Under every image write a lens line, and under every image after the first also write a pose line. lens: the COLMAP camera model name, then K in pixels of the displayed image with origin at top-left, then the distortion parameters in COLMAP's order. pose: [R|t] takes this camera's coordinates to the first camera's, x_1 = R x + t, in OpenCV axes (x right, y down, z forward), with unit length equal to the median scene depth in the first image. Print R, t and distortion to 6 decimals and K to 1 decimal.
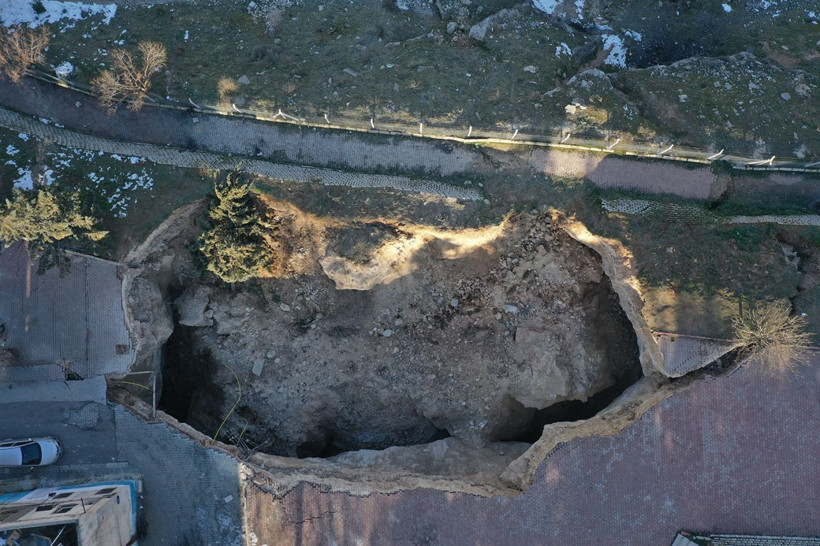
lens RADIAL K [[649.0, 0, 410.0], [0, 649.0, 273.0], [0, 0, 1]] dist [0.012376, -0.000614]
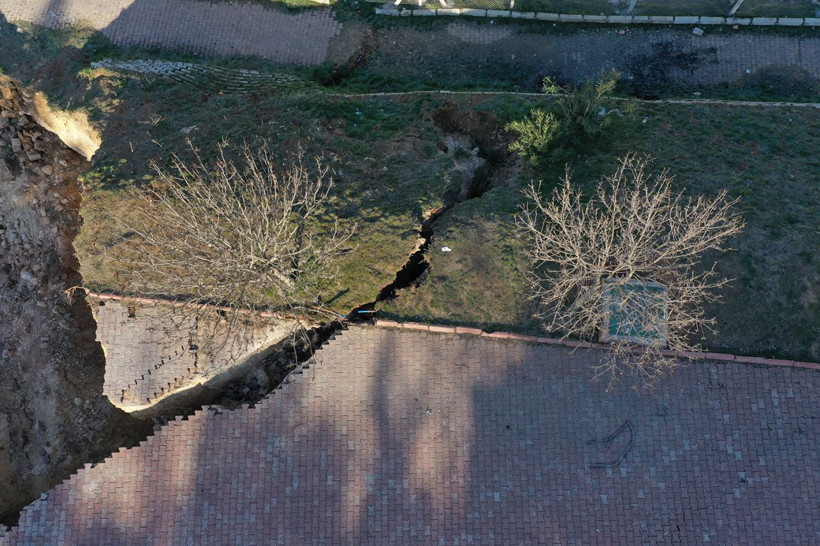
lens RADIAL K [[649.0, 0, 410.0], [0, 649.0, 273.0], [0, 0, 1]] dist [0.012376, -0.000614]
pose [[0.999803, 0.019846, -0.001034, 0.511994], [-0.019493, 0.969245, -0.245324, 0.154562], [-0.003866, 0.245295, 0.969441, 0.542283]]
